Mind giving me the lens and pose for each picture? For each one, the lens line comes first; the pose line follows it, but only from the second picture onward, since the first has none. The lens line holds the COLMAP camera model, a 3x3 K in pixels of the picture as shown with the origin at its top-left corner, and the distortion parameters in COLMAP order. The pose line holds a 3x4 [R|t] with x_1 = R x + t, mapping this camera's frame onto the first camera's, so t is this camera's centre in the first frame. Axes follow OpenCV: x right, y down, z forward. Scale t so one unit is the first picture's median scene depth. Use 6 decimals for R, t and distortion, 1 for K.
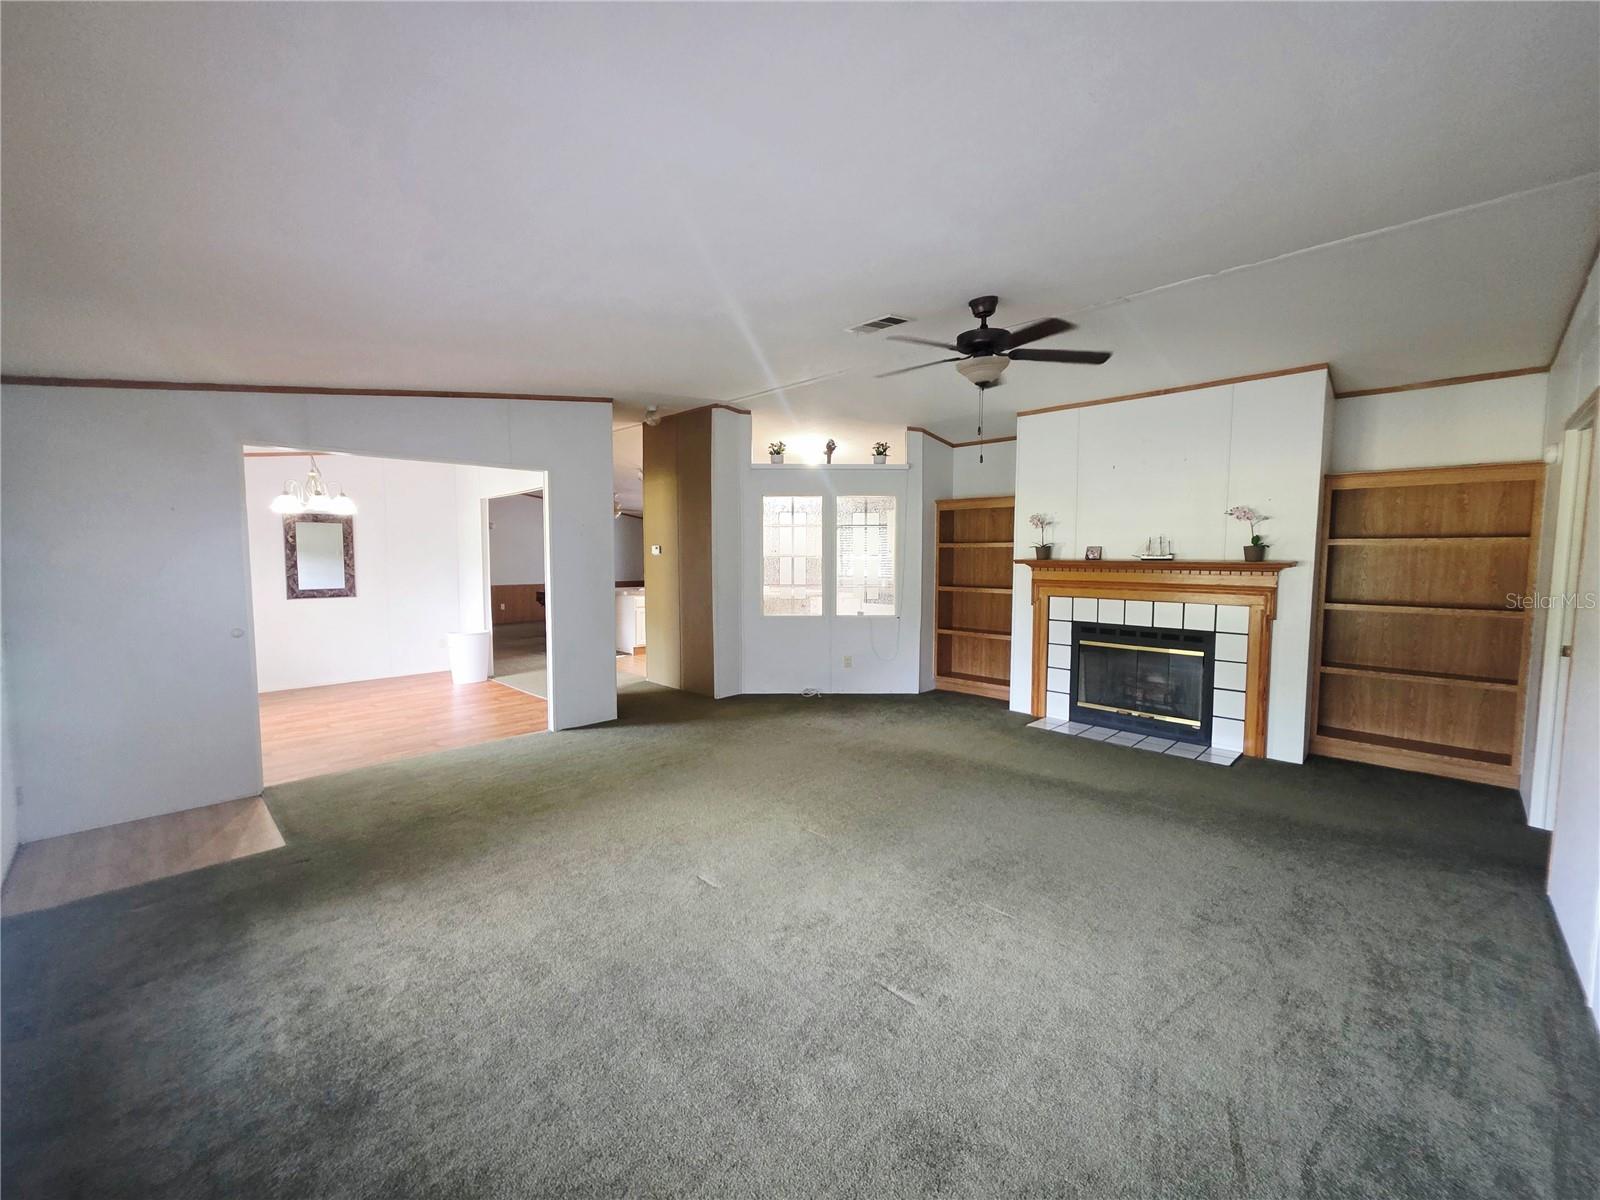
lens RADIAL K [[641.3, 0, 807.5], [0, 641.3, 597.5], [0, 0, 1]] dist [-0.003884, -0.000393]
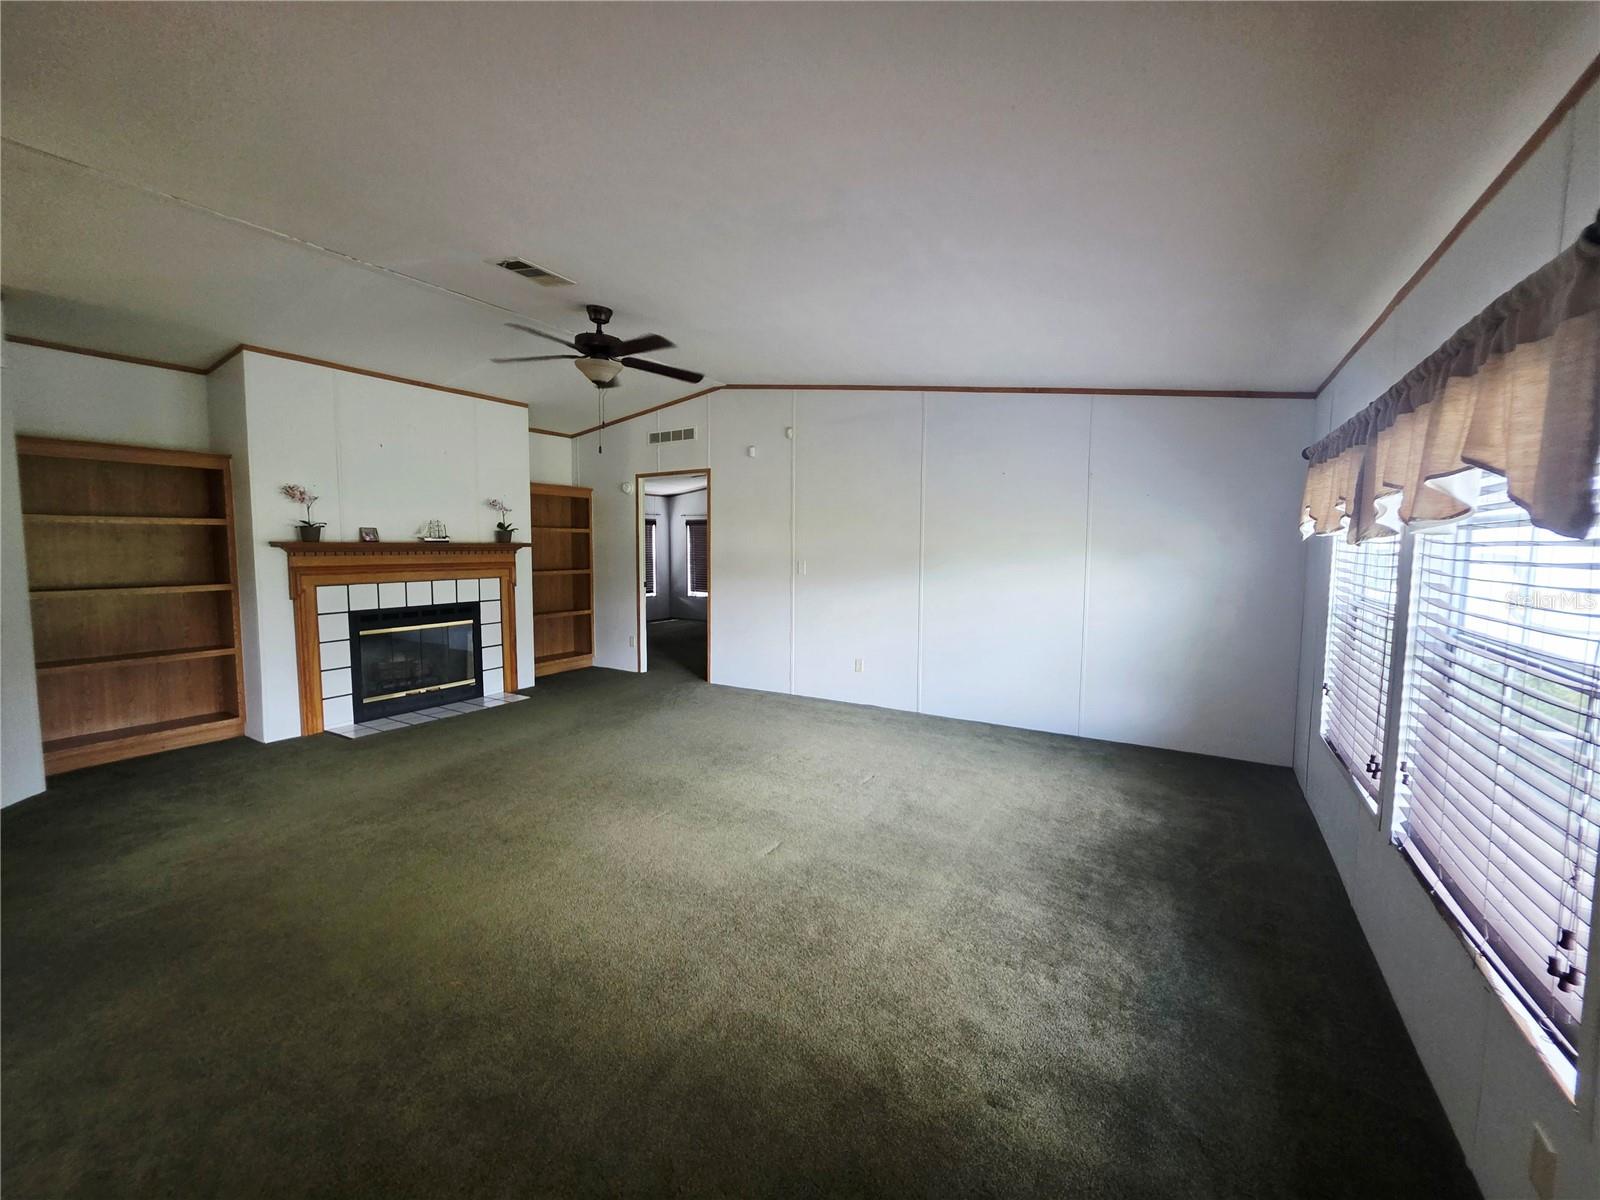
lens RADIAL K [[641.3, 0, 806.7], [0, 641.3, 601.9], [0, 0, 1]] dist [-0.003884, -0.000393]
pose [[-0.249060, -0.092235, 0.964086, -0.621582], [0.055290, 0.992477, 0.109235, -0.039754], [-0.966908, 0.080511, -0.242087, 0.631464]]
